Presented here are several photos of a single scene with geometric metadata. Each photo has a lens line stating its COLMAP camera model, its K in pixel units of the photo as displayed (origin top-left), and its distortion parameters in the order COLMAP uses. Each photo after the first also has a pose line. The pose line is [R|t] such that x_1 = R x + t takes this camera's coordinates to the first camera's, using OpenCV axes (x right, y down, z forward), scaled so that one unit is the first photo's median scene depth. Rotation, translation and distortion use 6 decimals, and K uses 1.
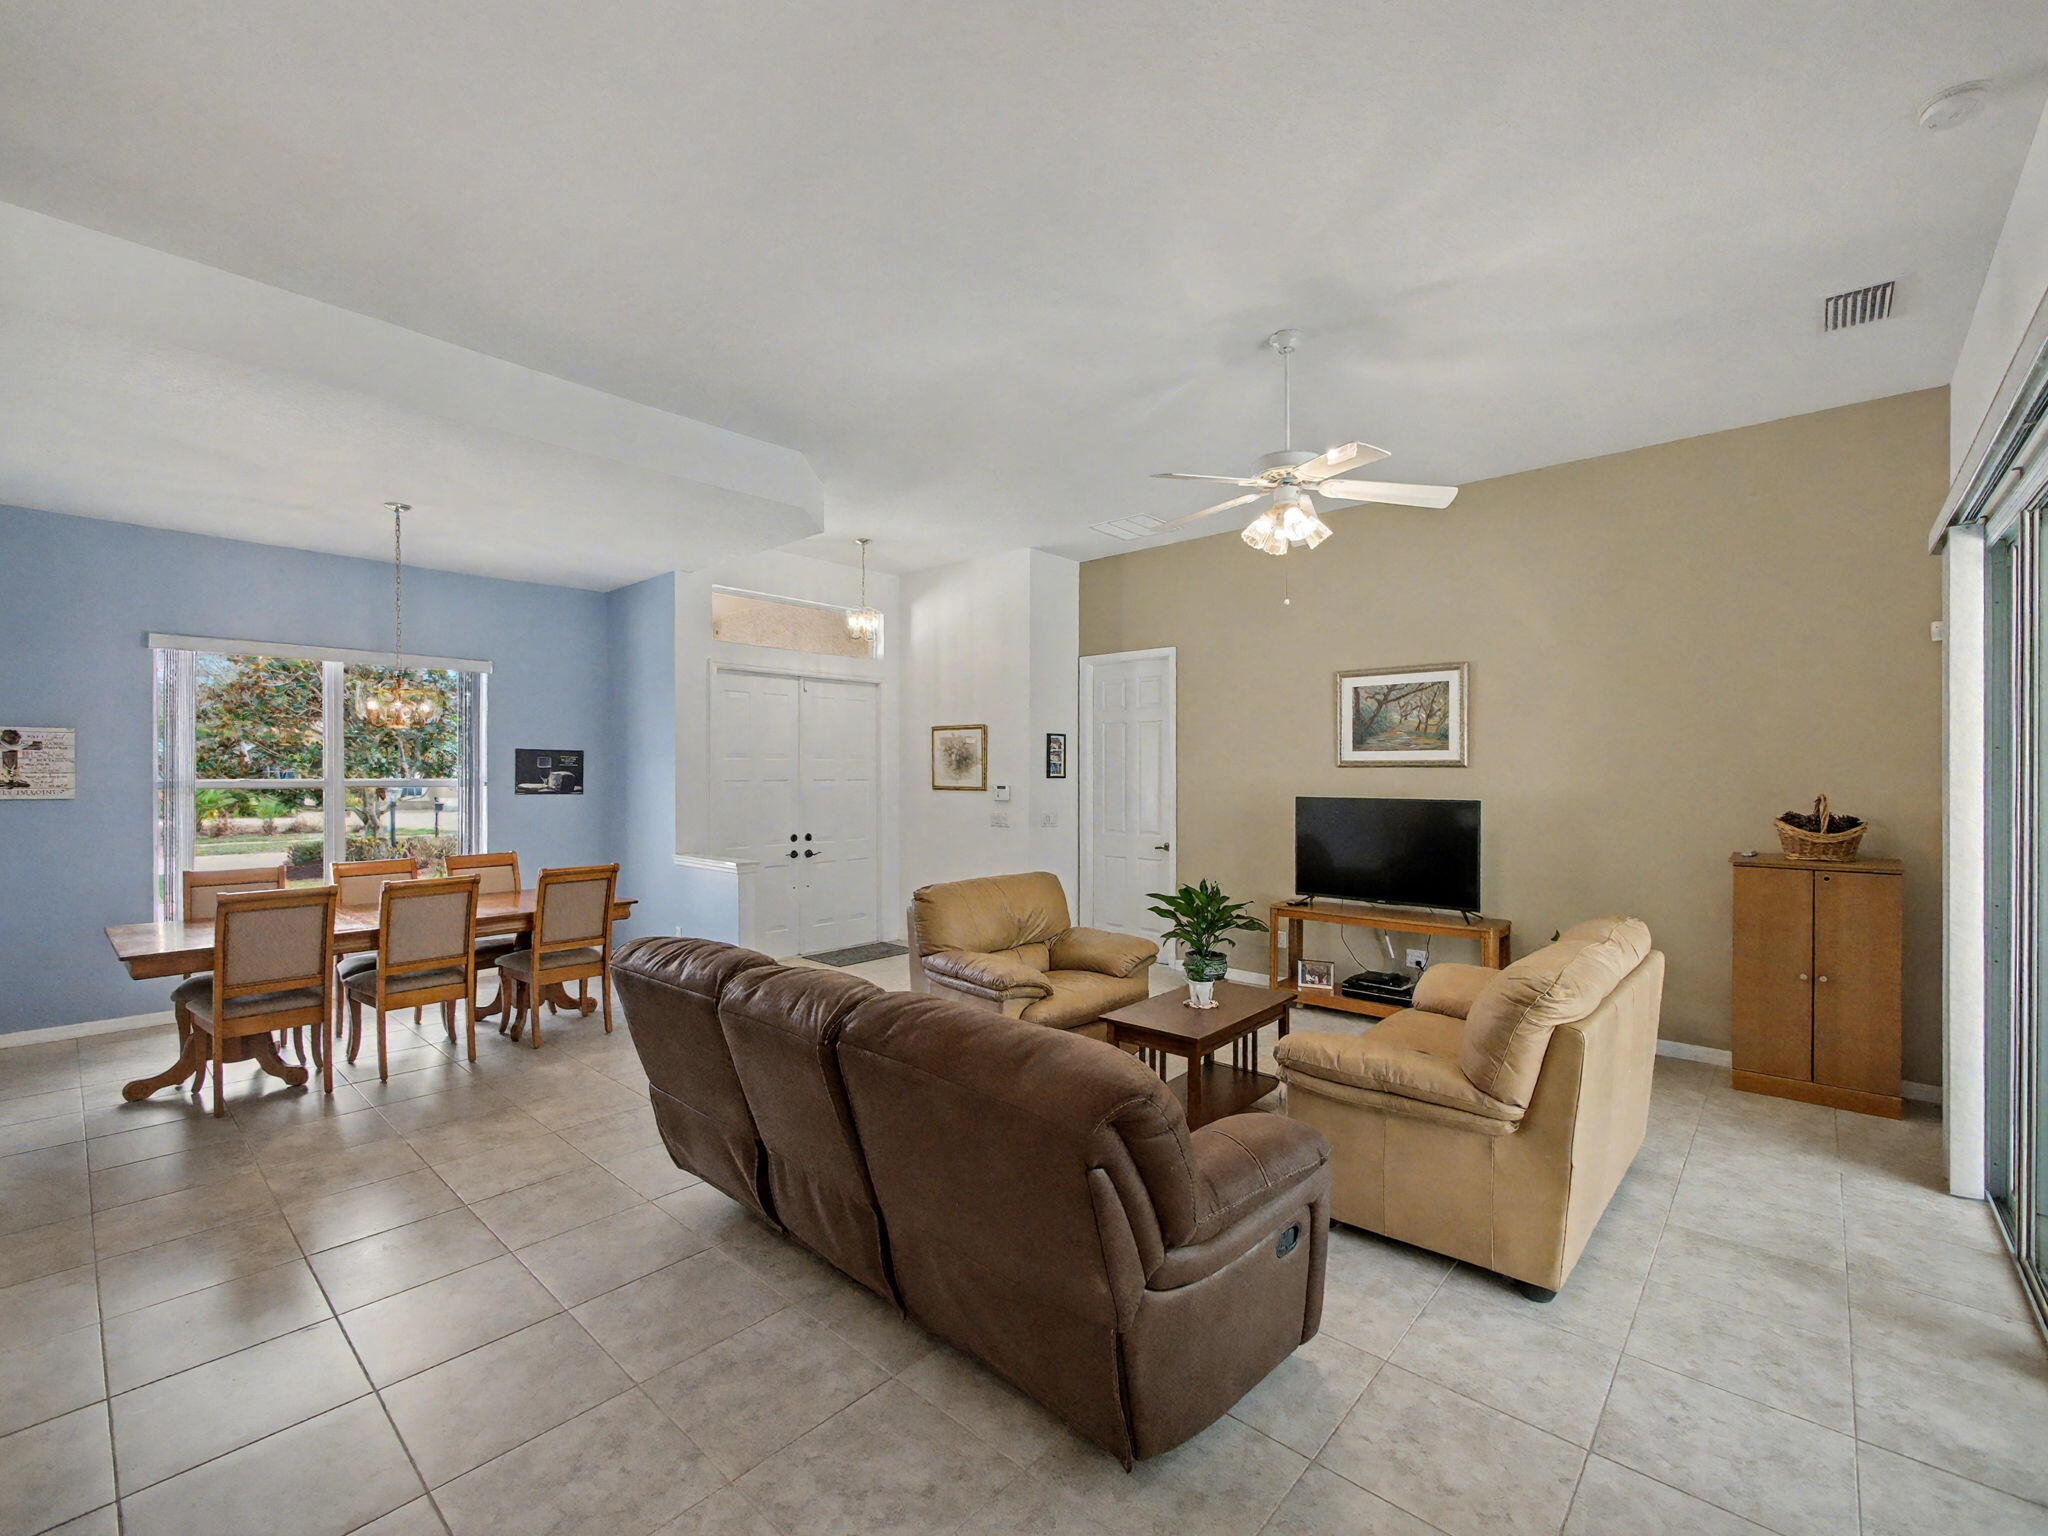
lens RADIAL K [[883.0, 0, 1024.4], [0, 883.0, 773.9], [0, 0, 1]] dist [-0.006658, 0.000655]
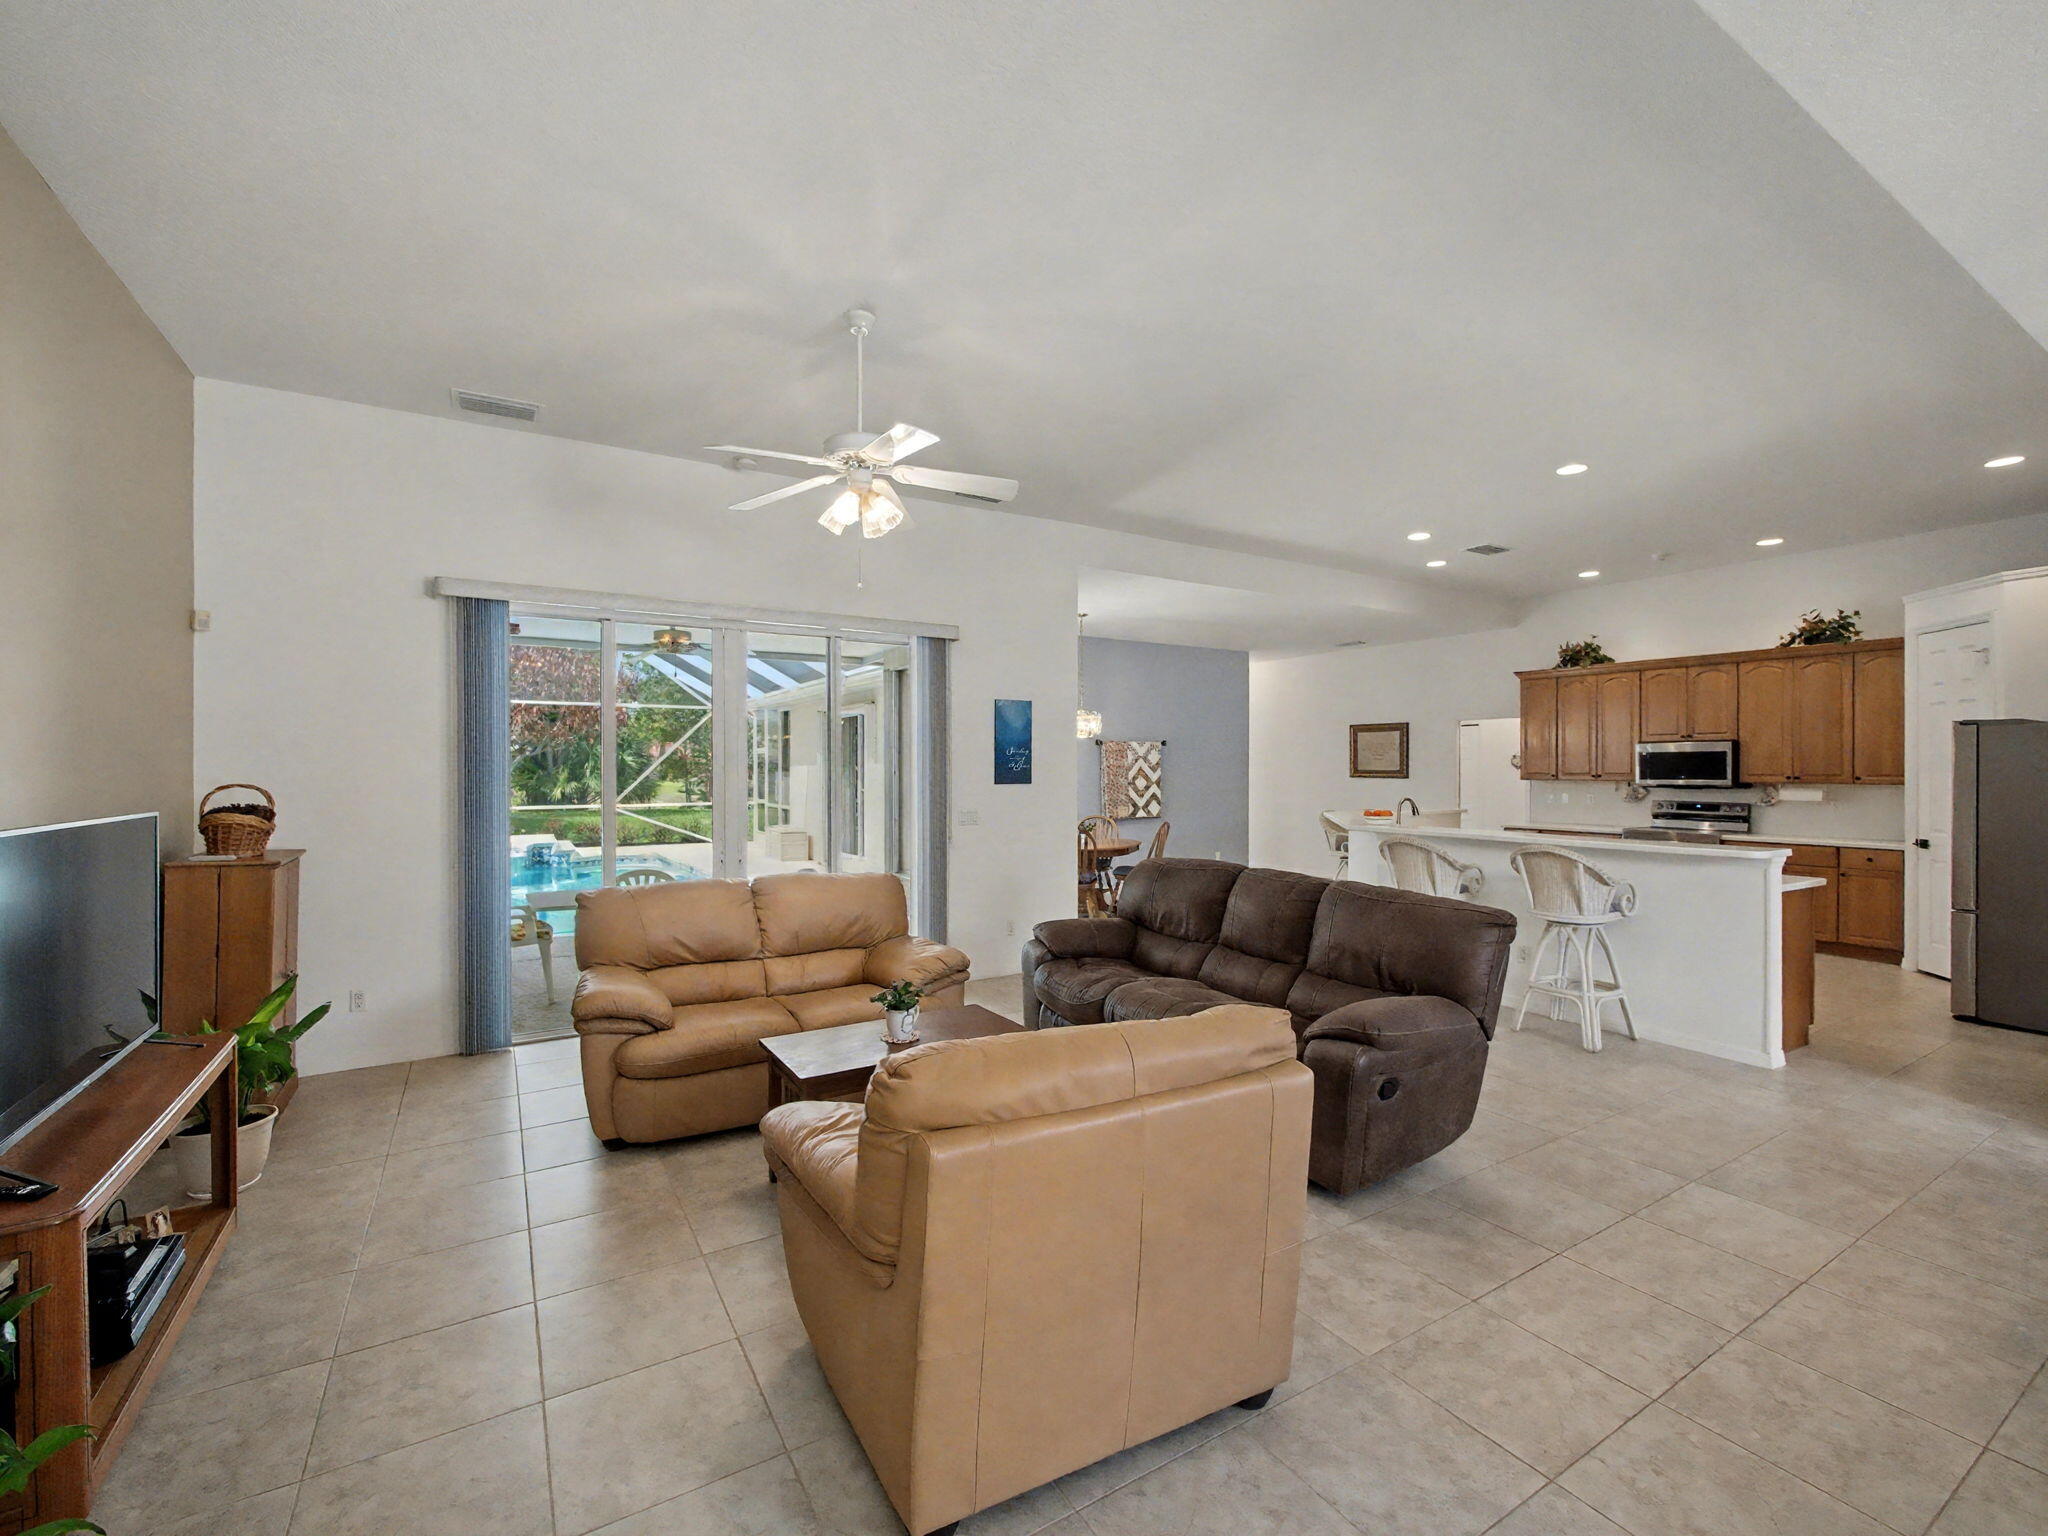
lens RADIAL K [[883.0, 0, 1015.2], [0, 883.0, 773.7], [0, 0, 1]] dist [-0.006658, 0.000655]
pose [[-0.957197, 0.000231, 0.289436, -0.095181], [0.002782, 0.999961, 0.008405, 0.004691], [-0.289423, 0.008850, -0.957160, 1.180415]]
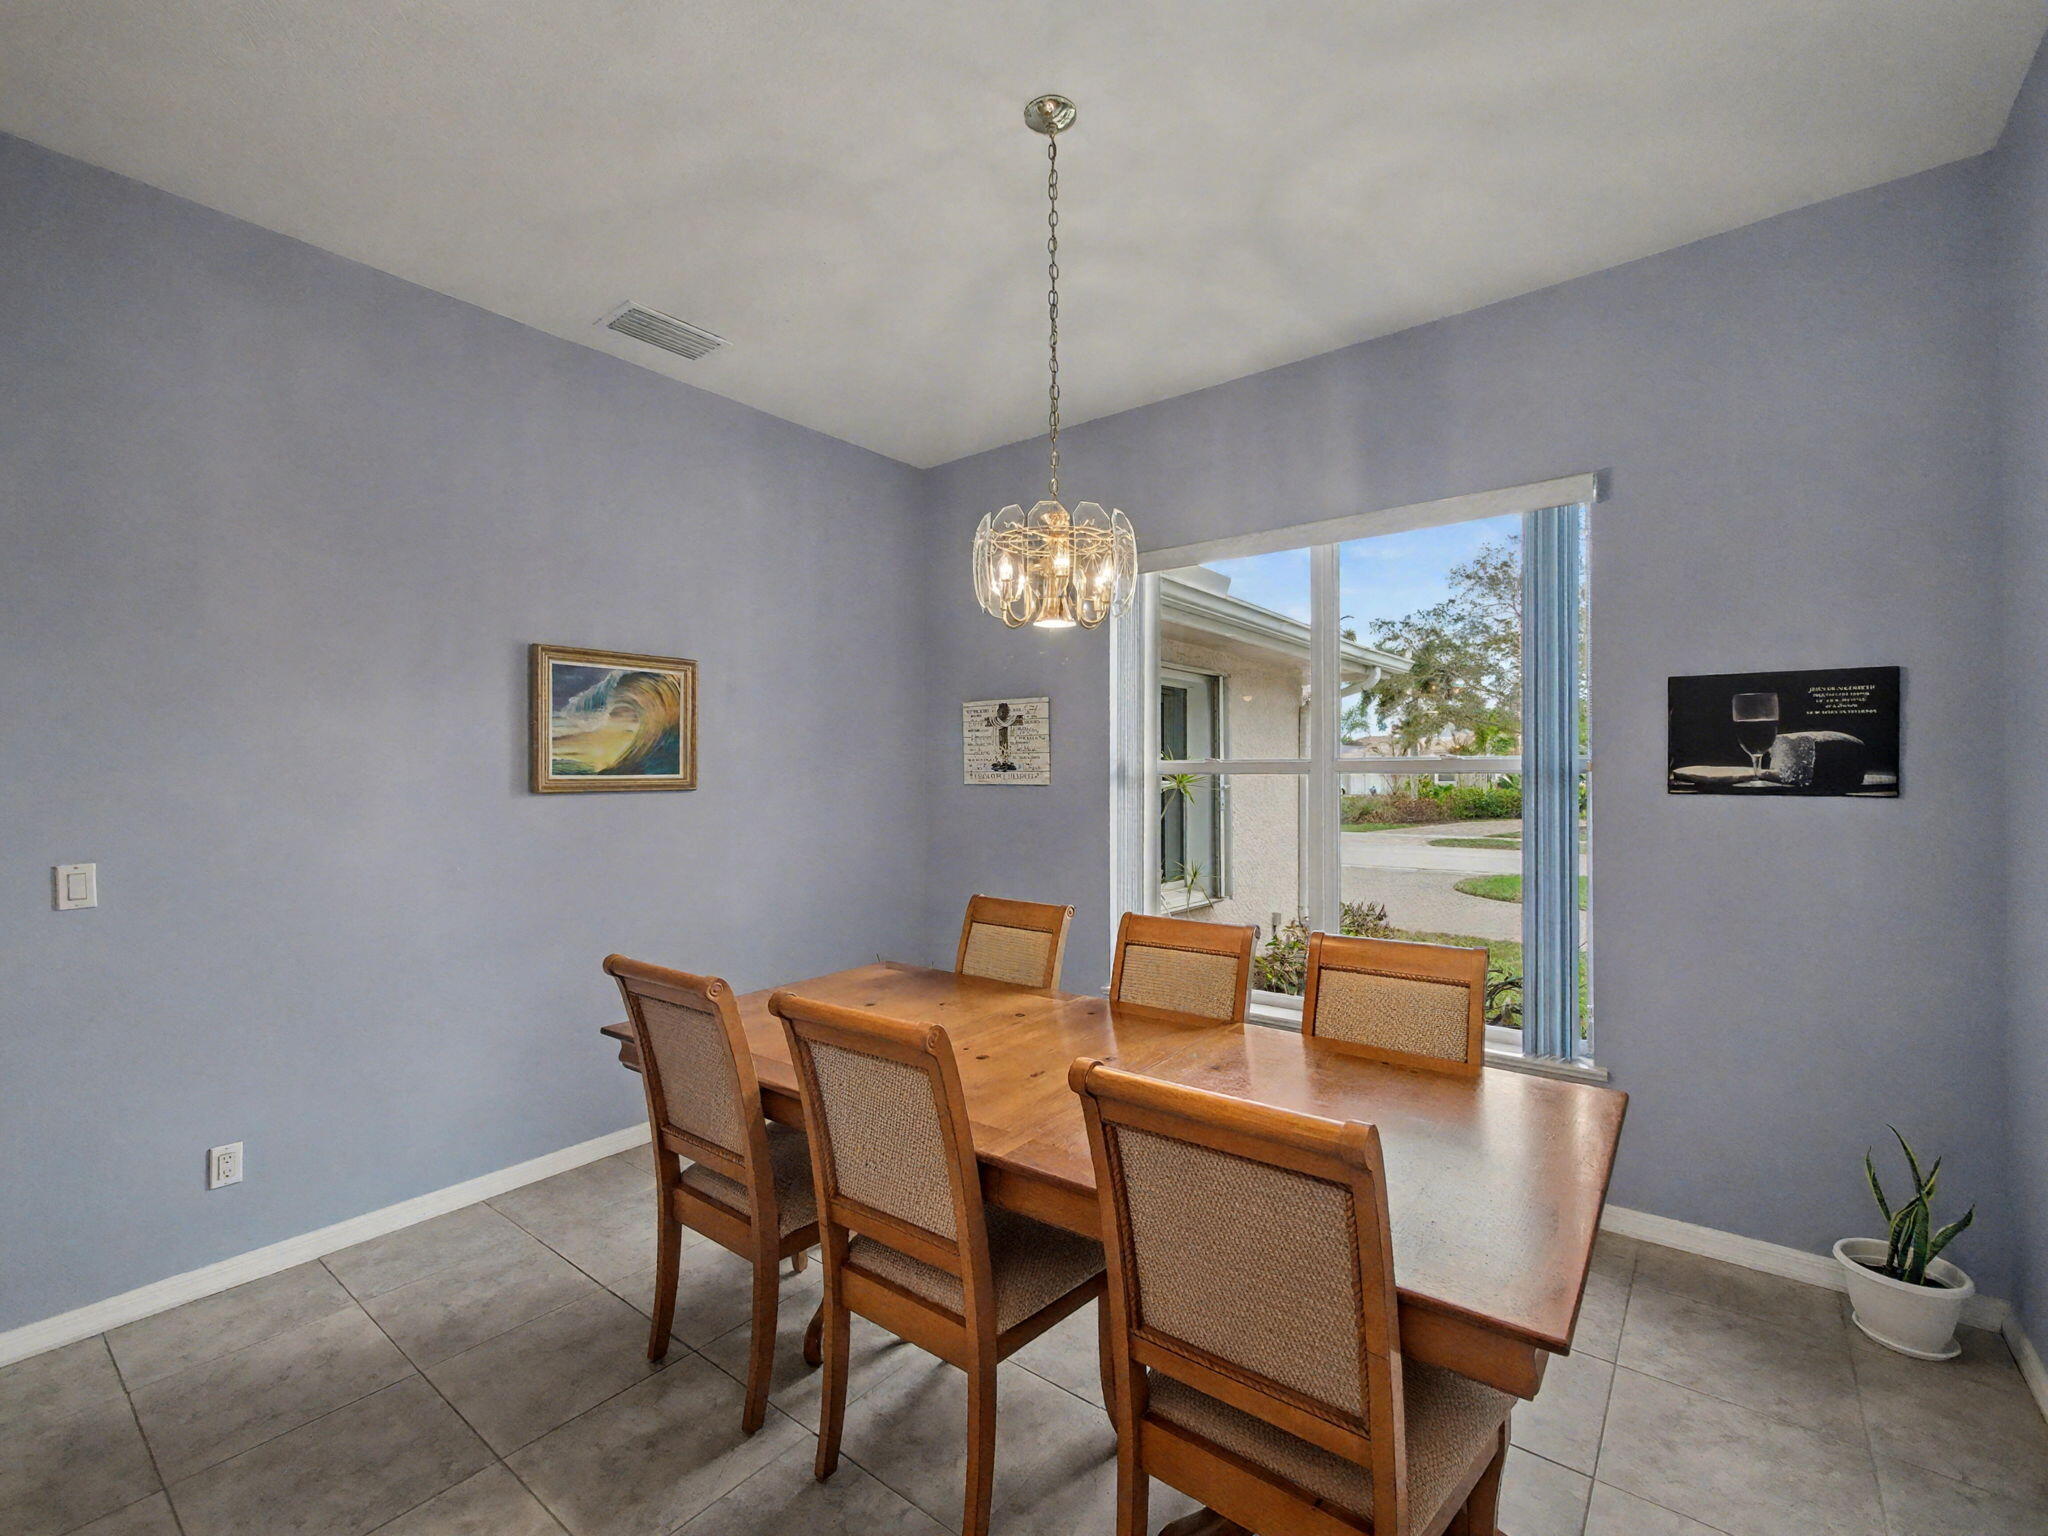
lens RADIAL K [[883.0, 0, 1015.1], [0, 883.0, 774.3], [0, 0, 1]] dist [-0.006658, 0.000655]
pose [[0.055352, -0.001484, -0.998466, -0.235631], [0.000973, 0.999999, -0.001432, 0.017570], [0.998466, -0.000892, 0.055353, 0.802607]]
